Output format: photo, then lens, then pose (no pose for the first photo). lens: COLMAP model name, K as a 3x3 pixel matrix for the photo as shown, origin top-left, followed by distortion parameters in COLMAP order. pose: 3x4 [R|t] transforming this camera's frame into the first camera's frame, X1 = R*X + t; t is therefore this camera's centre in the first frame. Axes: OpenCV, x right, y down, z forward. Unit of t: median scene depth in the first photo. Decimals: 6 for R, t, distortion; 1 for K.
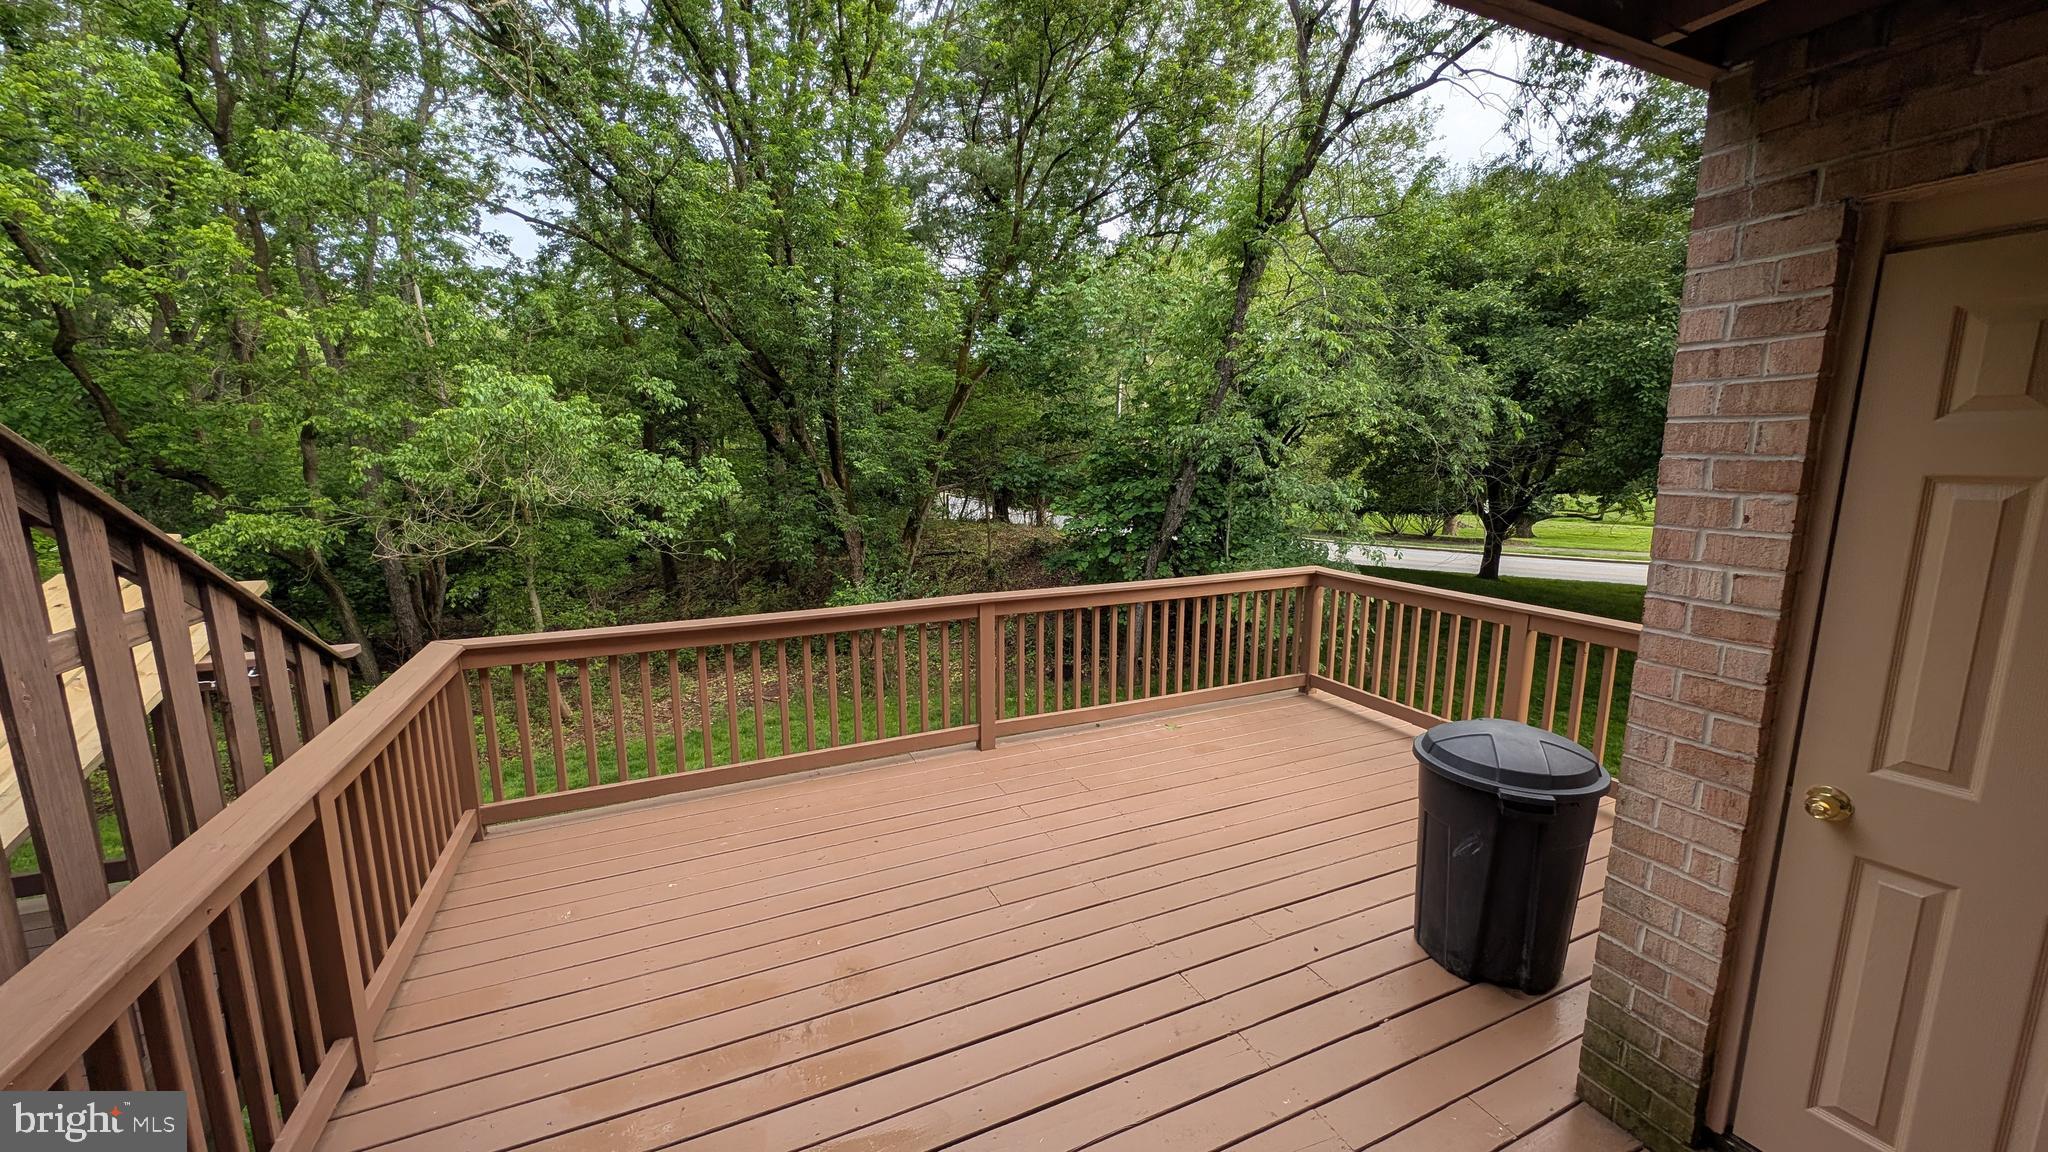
lens RADIAL K [[762.2, 0, 1025.7], [0, 762.2, 576.0], [0, 0, 1]] dist [0.009274, -0.004806]
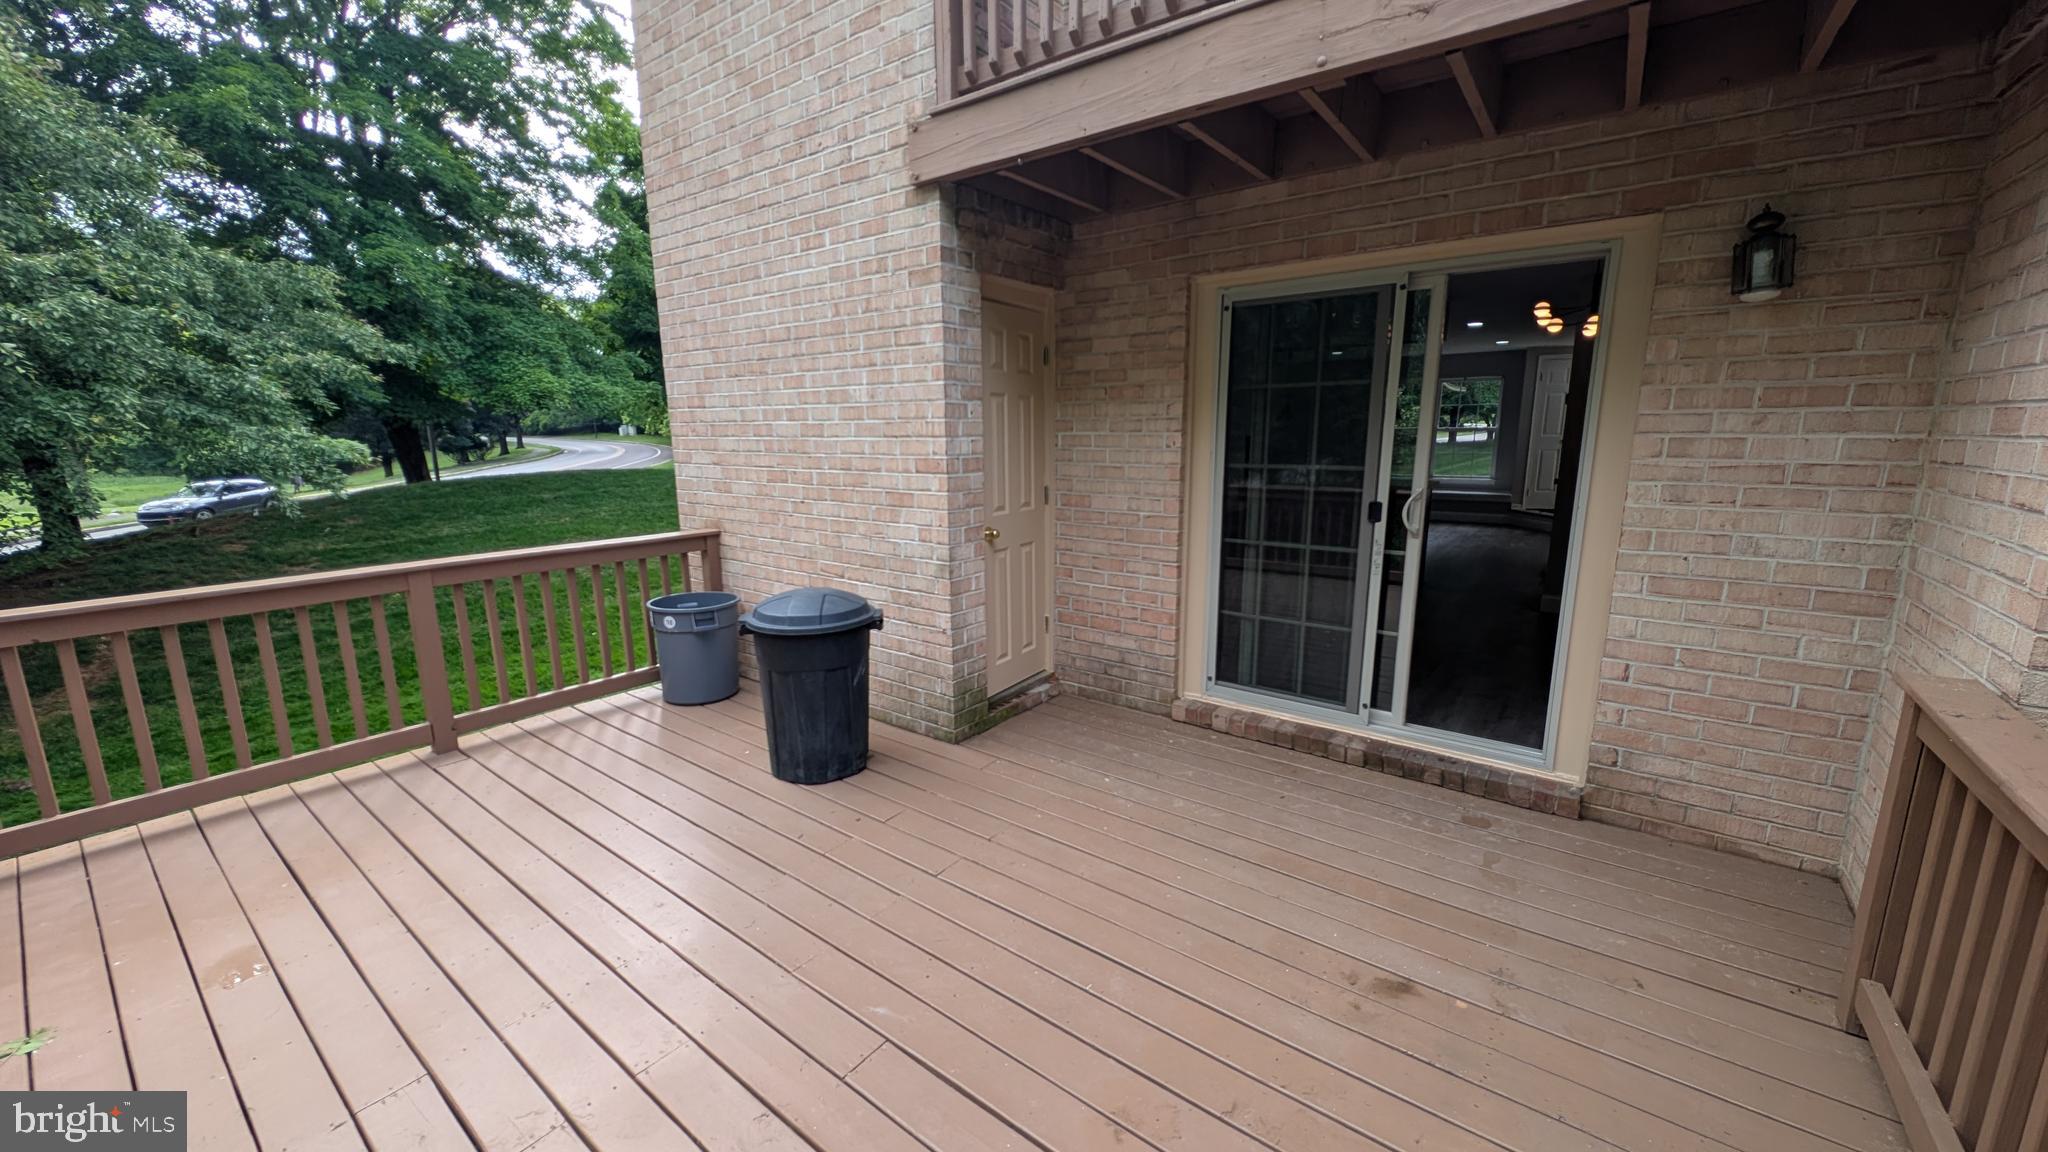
lens RADIAL K [[762.2, 0, 1020.5], [0, 762.2, 578.5], [0, 0, 1]] dist [0.009274, -0.004806]
pose [[-0.478222, -0.170510, 0.861528, -1.032719], [0.151452, 0.950264, 0.272142, -0.195632], [-0.865082, 0.260624, -0.428613, 1.927662]]
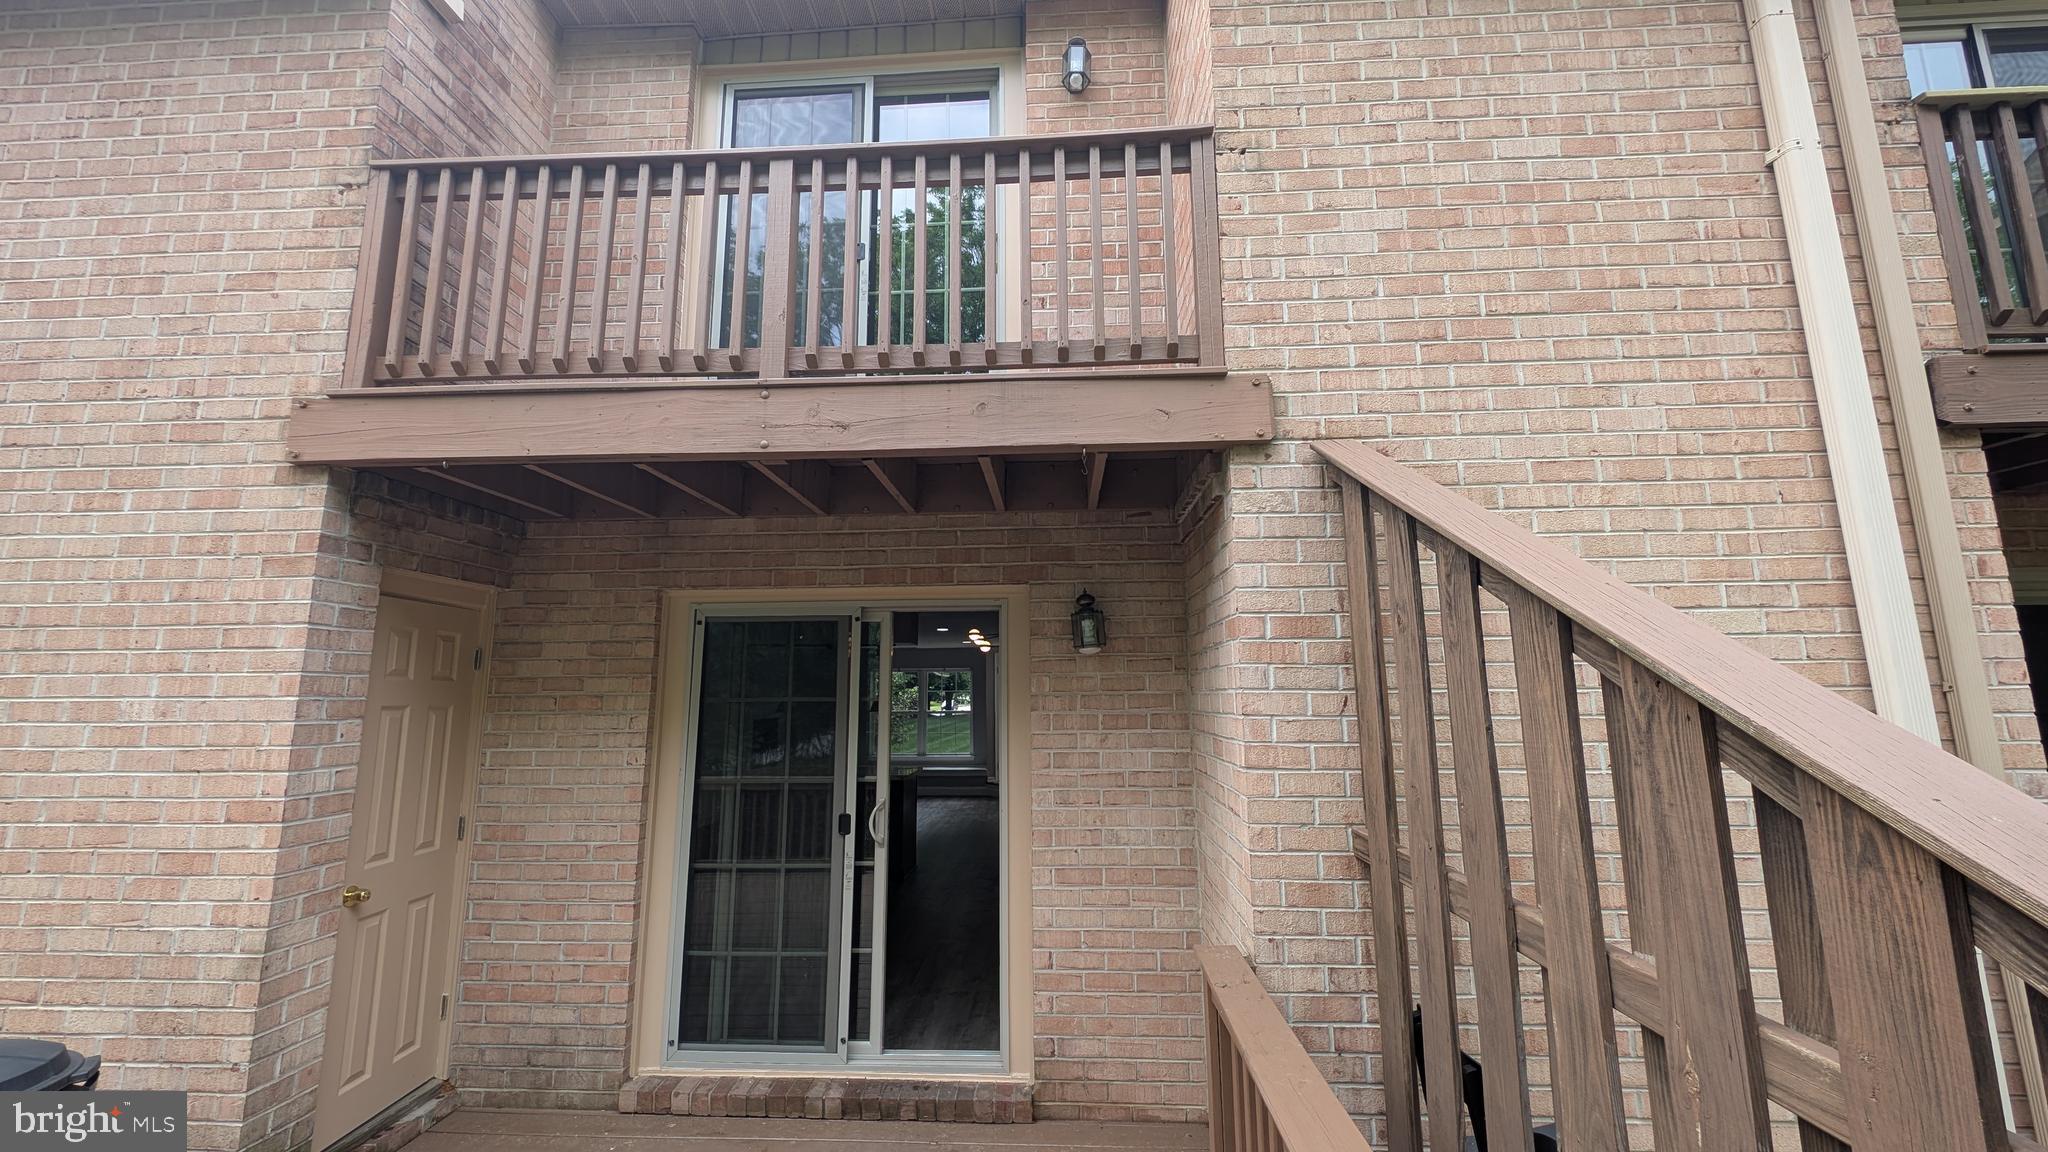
lens RADIAL K [[762.2, 0, 1024.2], [0, 762.2, 573.3], [0, 0, 1]] dist [0.009274, -0.004806]
pose [[-0.889698, 0.070469, 0.451077, -1.128814], [0.076761, 0.997040, -0.004358, -0.305181], [-0.450049, 0.030747, -0.892474, 1.811971]]
